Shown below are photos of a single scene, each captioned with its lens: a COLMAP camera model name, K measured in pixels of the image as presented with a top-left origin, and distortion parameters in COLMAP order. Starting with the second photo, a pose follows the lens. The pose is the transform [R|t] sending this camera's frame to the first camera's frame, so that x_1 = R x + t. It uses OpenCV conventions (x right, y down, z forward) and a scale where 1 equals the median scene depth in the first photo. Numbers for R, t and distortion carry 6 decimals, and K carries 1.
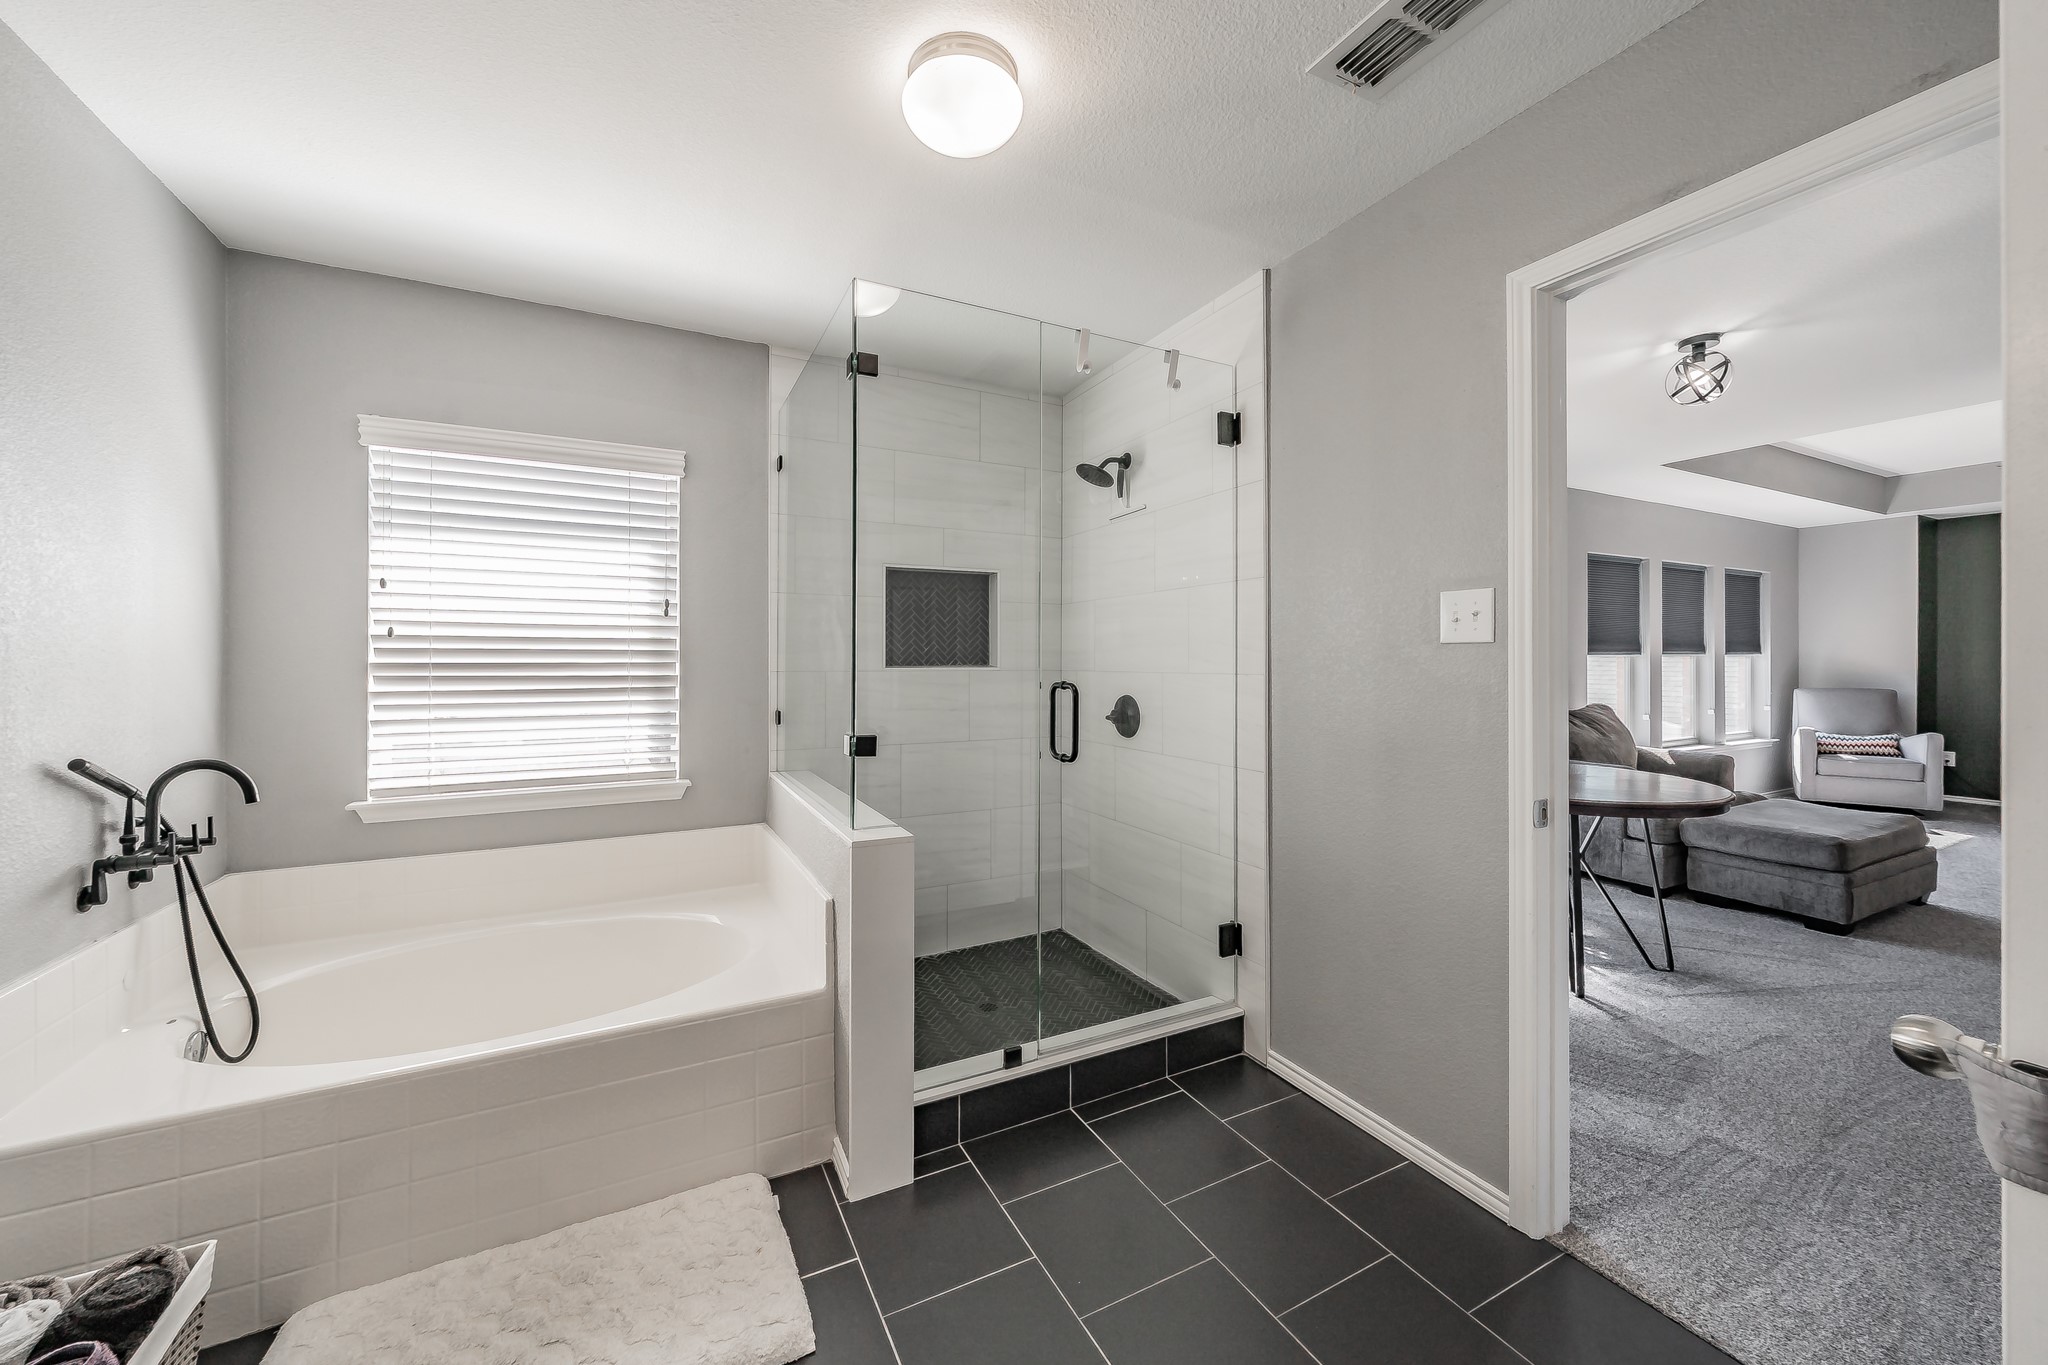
lens RADIAL K [[750.4, 0, 1024.2], [0, 750.4, 664.8], [0, 0, 1]] dist [-0.000321, 0.000183]
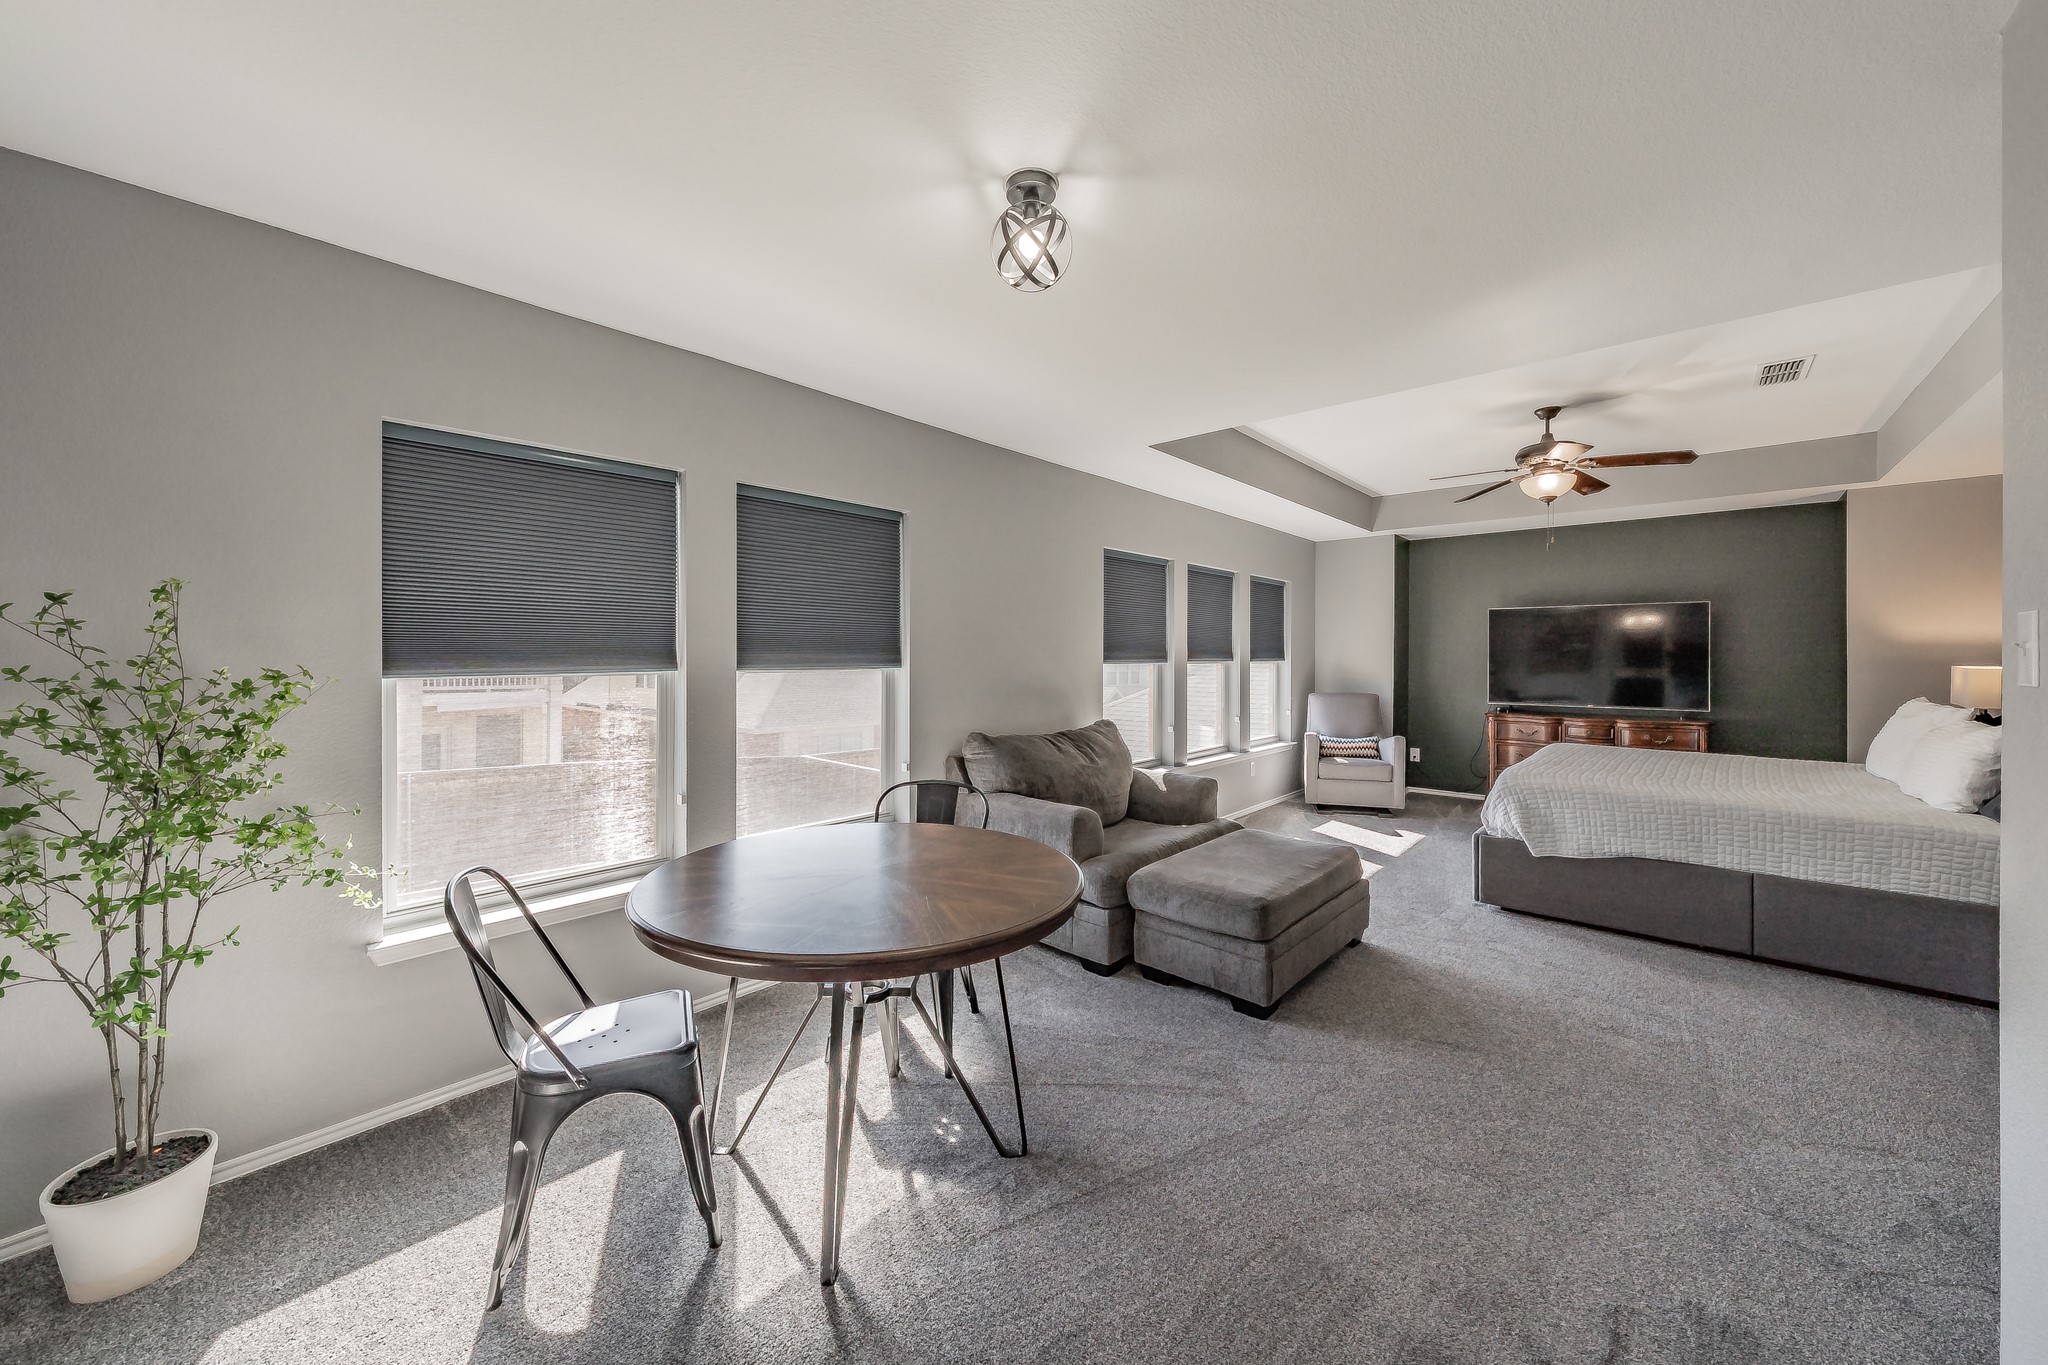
lens RADIAL K [[750.4, 0, 1034.5], [0, 750.4, 657.9], [0, 0, 1]] dist [-0.000321, 0.000183]
pose [[0.927189, 0.005325, 0.374556, 0.316526], [-0.004388, 0.999985, -0.003353, -0.014766], [-0.374568, 0.001466, 0.927198, 0.194453]]
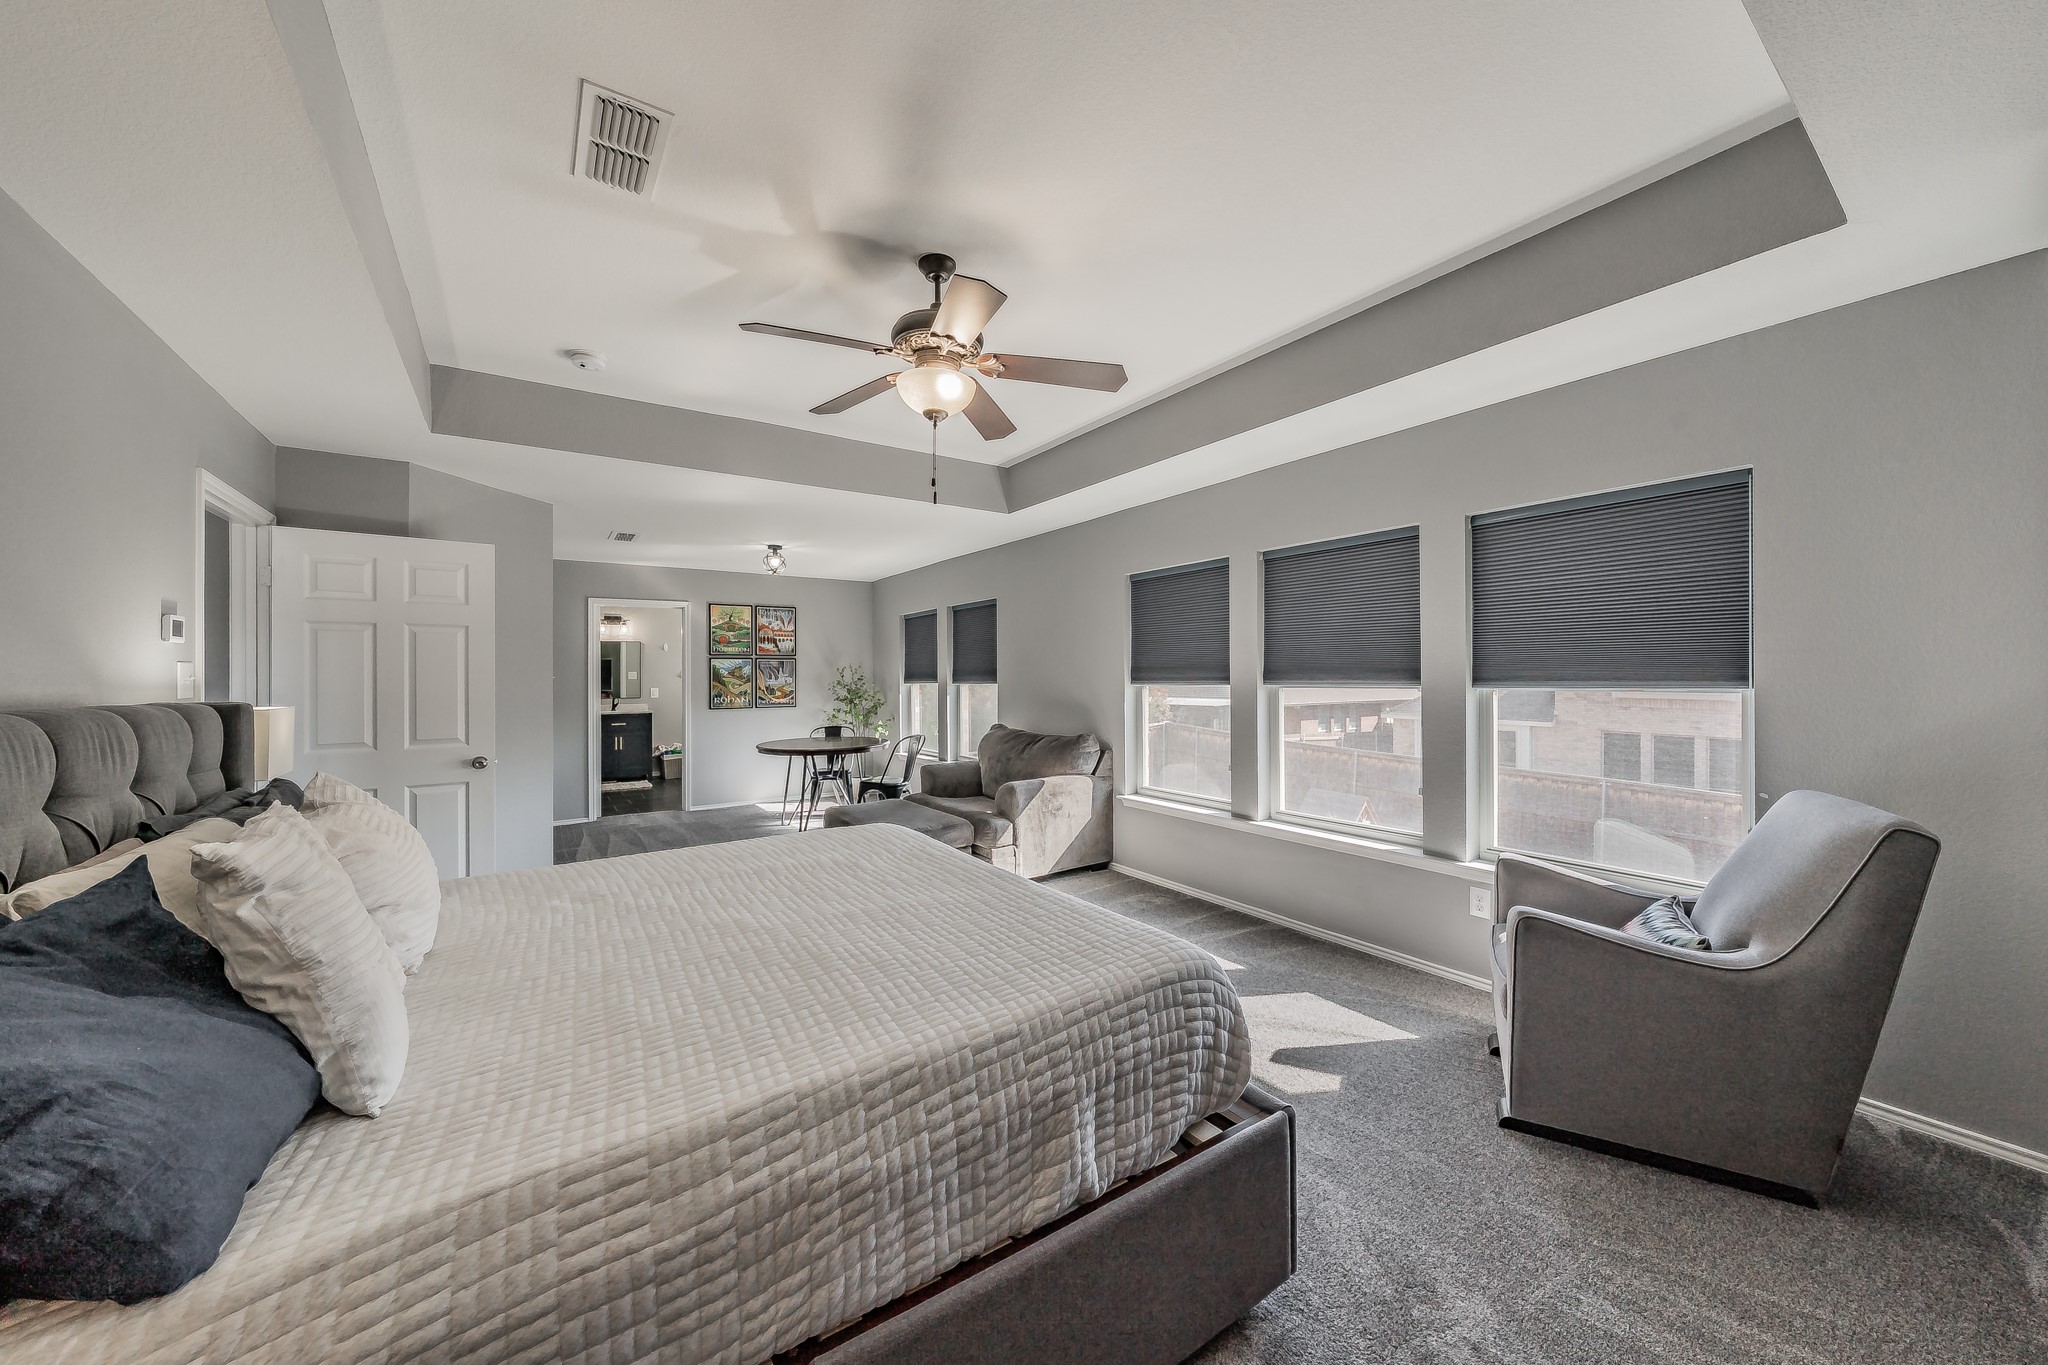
lens RADIAL K [[716.4, 0, 1009.8], [0, 716.4, 673.4], [0, 0, 1]] dist [-0.002610, -0.000031]
pose [[0.120457, 0.001731, -0.992717, 1.485570], [0.002235, 0.999995, 0.002015, -0.025860], [0.992716, -0.002462, 0.120452, 0.683381]]
